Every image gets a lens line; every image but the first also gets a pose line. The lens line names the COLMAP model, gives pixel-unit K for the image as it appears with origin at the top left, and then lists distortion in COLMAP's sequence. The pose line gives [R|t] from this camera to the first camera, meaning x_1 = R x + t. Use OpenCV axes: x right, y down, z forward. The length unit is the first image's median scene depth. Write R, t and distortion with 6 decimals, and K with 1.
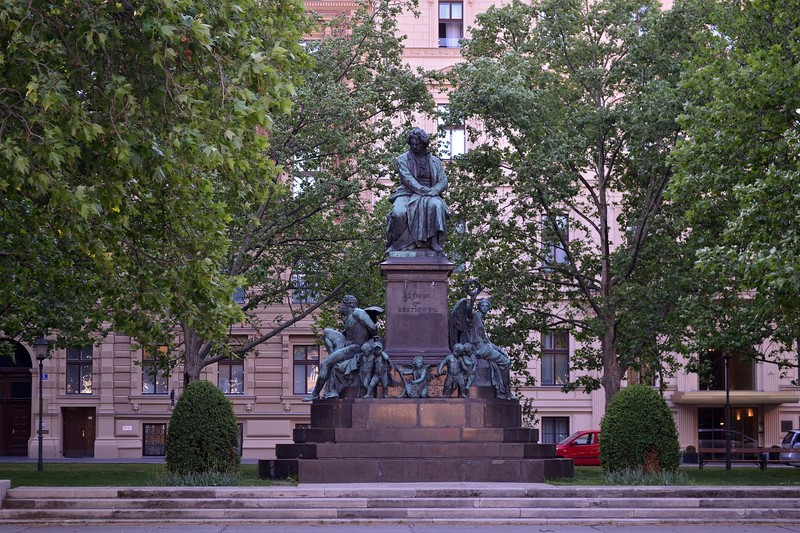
lens RADIAL K [[1769.0, 0, 400.0], [0, 1769.0, 266.5], [0, 0, 1]] dist [-0.096264, -0.103747]
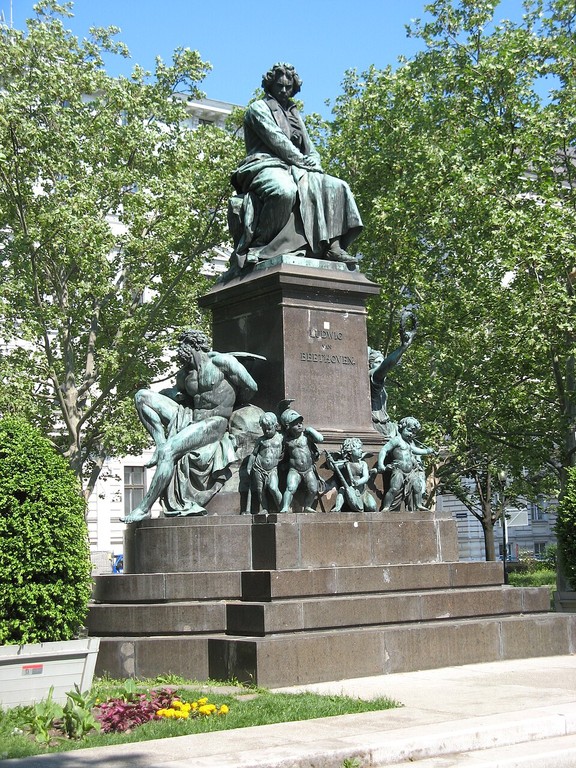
lens RADIAL K [[1302.1, 0, 288.5], [0, 1302.1, 373.8], [0, 0, 1]] dist [-0.016678, 0.099664]
pose [[0.819050, 0.049980, 0.571541, -0.241602], [-0.022356, 0.998222, -0.055254, 0.053062], [-0.573287, 0.032478, 0.818711, 0.660430]]
